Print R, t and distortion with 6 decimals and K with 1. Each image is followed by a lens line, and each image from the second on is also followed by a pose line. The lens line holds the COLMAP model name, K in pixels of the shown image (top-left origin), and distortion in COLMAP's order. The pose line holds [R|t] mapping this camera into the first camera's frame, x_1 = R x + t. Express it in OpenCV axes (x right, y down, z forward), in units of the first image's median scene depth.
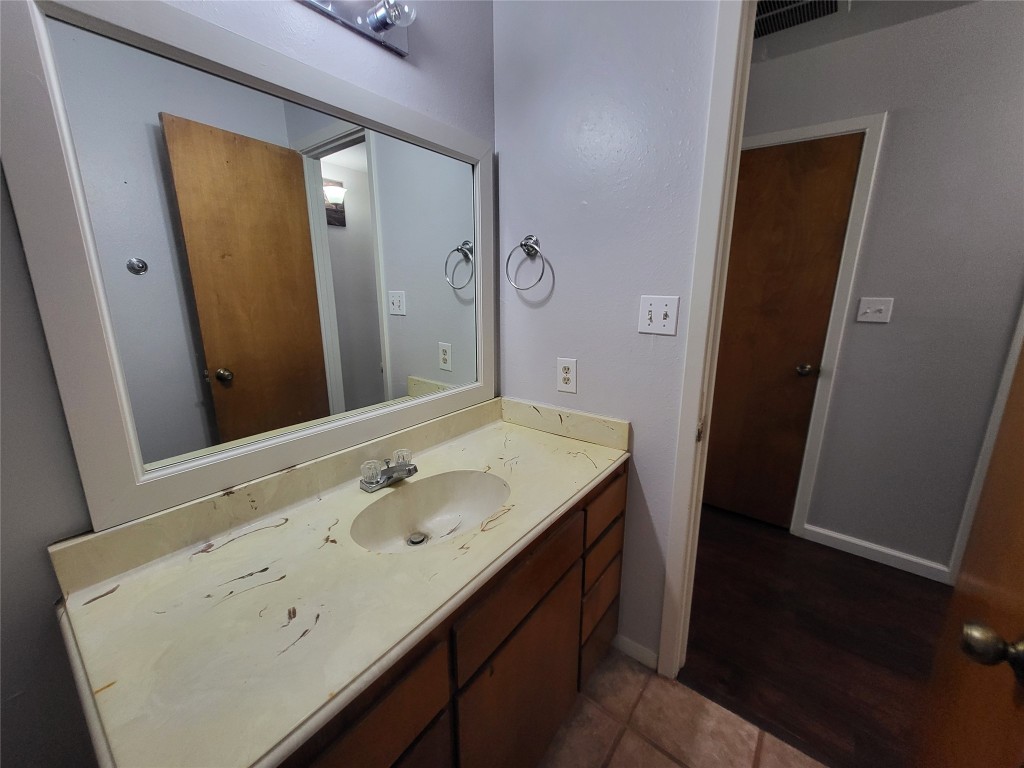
lens RADIAL K [[400.7, 0, 517.1], [0, 400.7, 377.0], [0, 0, 1]] dist [0.013911, -0.003555]
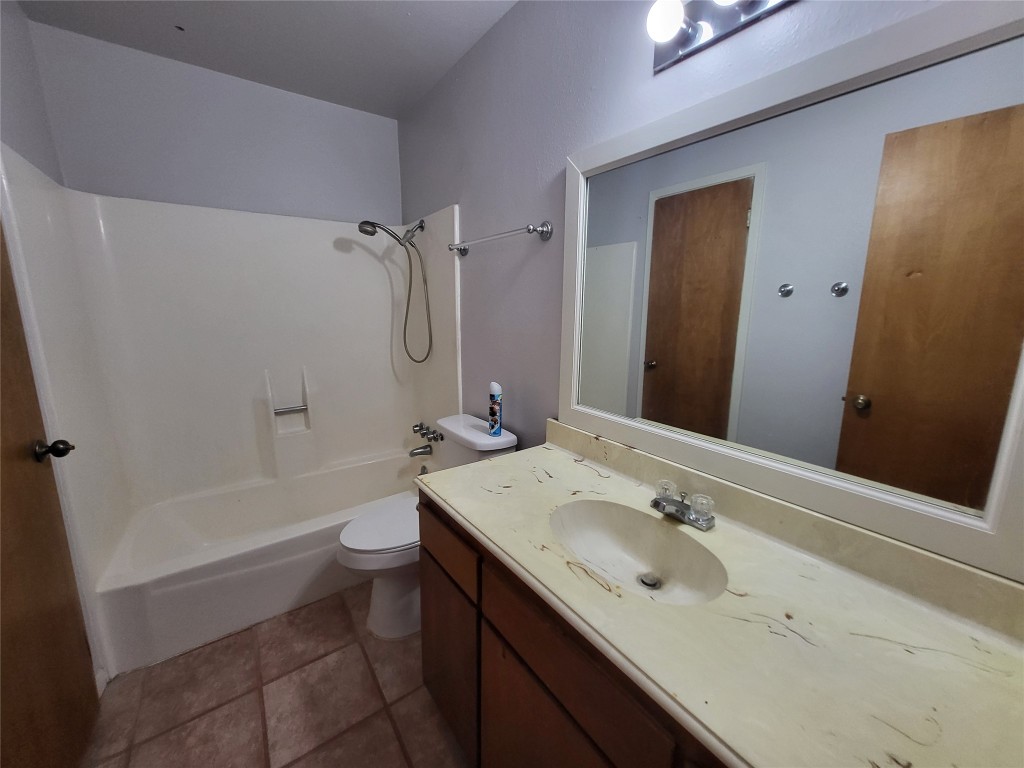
lens RADIAL K [[400.7, 0, 517.1], [0, 400.7, 377.0], [0, 0, 1]] dist [0.013911, -0.003555]
pose [[-0.286689, 0.164134, -0.943859, 0.637892], [-0.221161, 0.947264, 0.231902, -0.181505], [0.932147, 0.275228, -0.235270, 0.834467]]
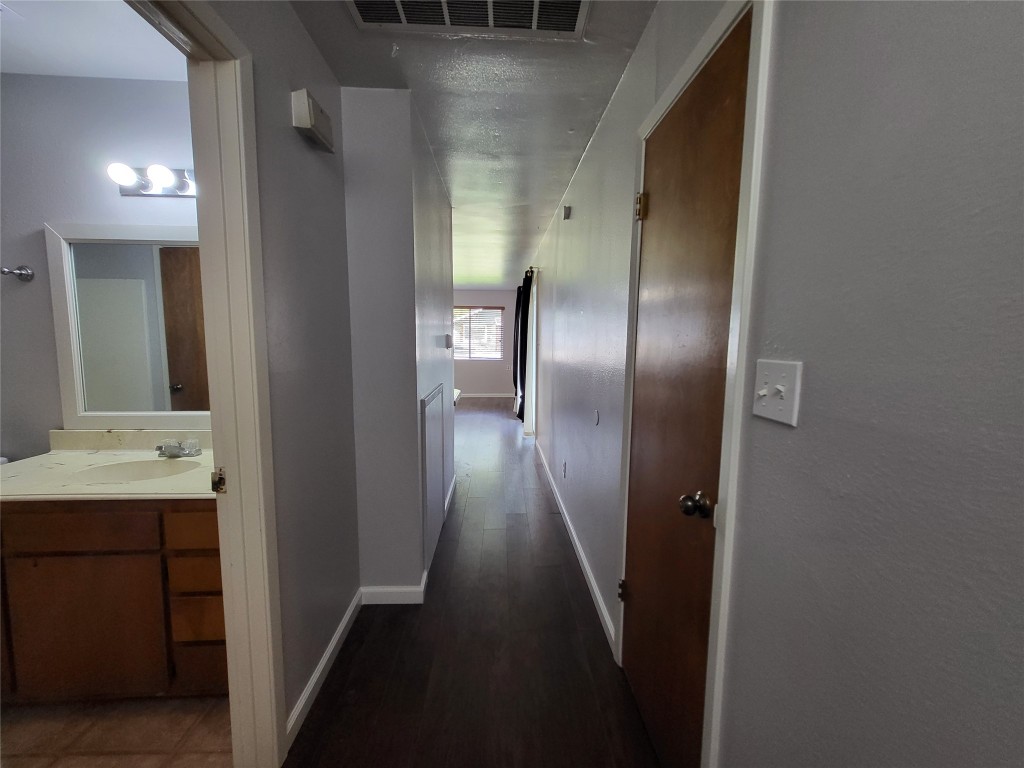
lens RADIAL K [[400.7, 0, 517.1], [0, 400.7, 377.0], [0, 0, 1]] dist [0.013911, -0.003555]
pose [[0.633166, 0.070572, -0.770792, 1.834570], [-0.173053, 0.983533, -0.052104, -0.205280], [0.754422, 0.166378, 0.634953, 1.002646]]
